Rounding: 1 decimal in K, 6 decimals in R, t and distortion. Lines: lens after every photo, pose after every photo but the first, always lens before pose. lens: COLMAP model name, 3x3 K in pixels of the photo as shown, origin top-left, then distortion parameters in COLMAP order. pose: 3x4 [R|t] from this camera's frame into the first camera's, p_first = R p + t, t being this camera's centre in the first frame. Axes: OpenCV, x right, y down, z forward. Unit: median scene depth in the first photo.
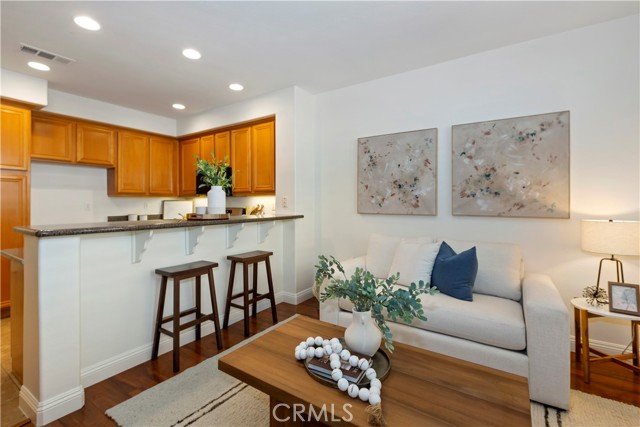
lens RADIAL K [[288.2, 0, 321.2], [0, 288.2, 201.8], [0, 0, 1]] dist [0.002988, 0.000546]
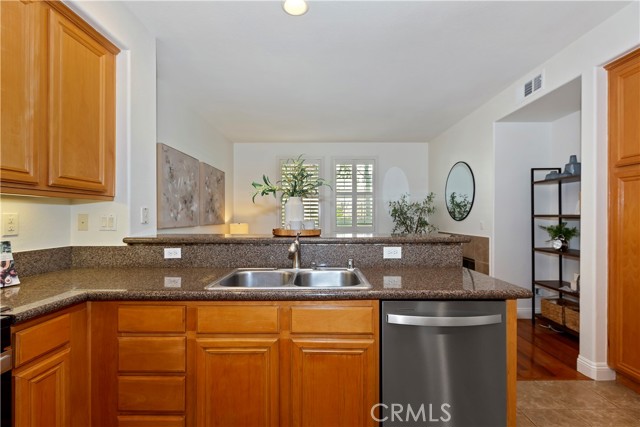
lens RADIAL K [[284.9, 0, 320.5], [0, 284.9, 215.9], [0, 0, 1]] dist [0.000537, 0.000196]
pose [[-0.542309, 0.002824, 0.840175, -0.948063], [-0.002809, 0.999983, -0.005174, 0.005132], [-0.840175, -0.005166, -0.542291, 1.171442]]
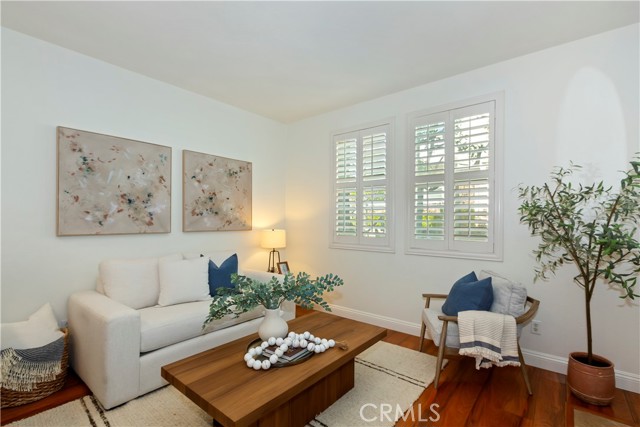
lens RADIAL K [[293.7, 0, 322.2], [0, 293.7, 222.2], [0, 0, 1]] dist [-0.000175, -0.000045]
pose [[0.104291, -0.010198, 0.994495, -0.551613], [-0.006575, 0.999919, 0.010944, -0.004466], [-0.994525, -0.007680, 0.104215, 0.335656]]
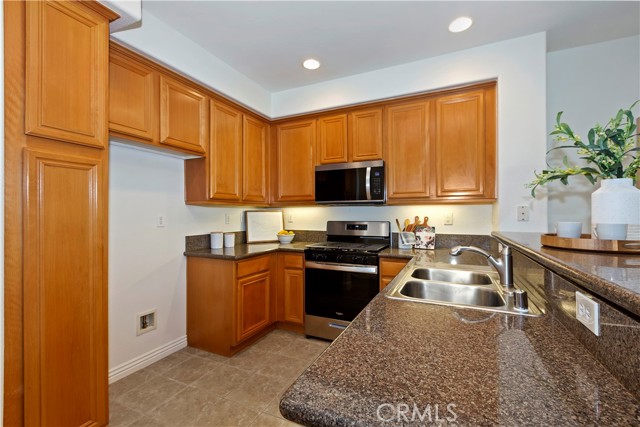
lens RADIAL K [[279.3, 0, 320.0], [0, 279.3, 213.5], [0, 0, 1]] dist [-0.001205, -0.000083]
pose [[0.989861, -0.001142, 0.142037, -0.766069], [0.000845, 0.999997, 0.002152, 0.001014], [-0.142039, -0.002011, 0.989859, 0.516418]]
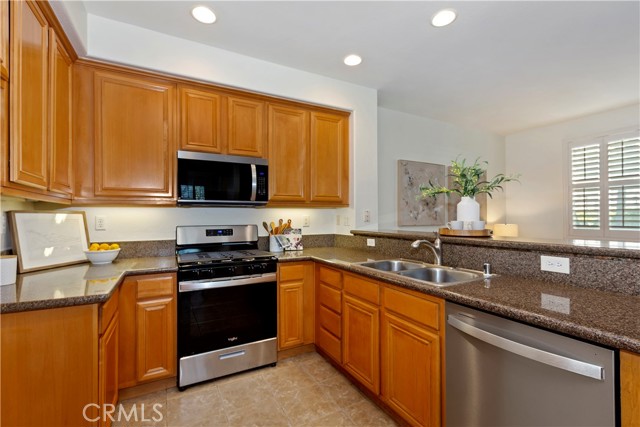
lens RADIAL K [[284.9, 0, 320.5], [0, 284.9, 215.9], [0, 0, 1]] dist [0.000537, 0.000196]
pose [[0.474345, 0.001930, 0.880337, -1.107582], [-0.001262, 0.999998, -0.001512, 0.003037], [-0.880338, -0.000393, 0.474347, 0.822420]]
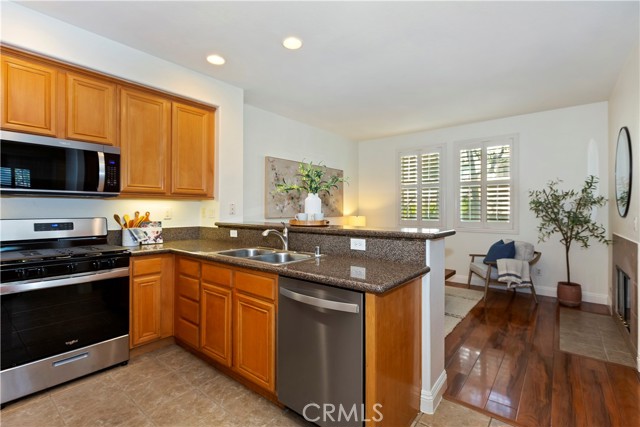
lens RADIAL K [[295.3, 0, 315.8], [0, 295.3, 209.4], [0, 0, 1]] dist [0.002929, 0.000174]
pose [[0.110685, 0.001252, 0.993855, -1.194595], [-0.007124, 0.999975, -0.000466, 0.002556], [-0.993830, -0.007029, 0.110691, 0.727284]]
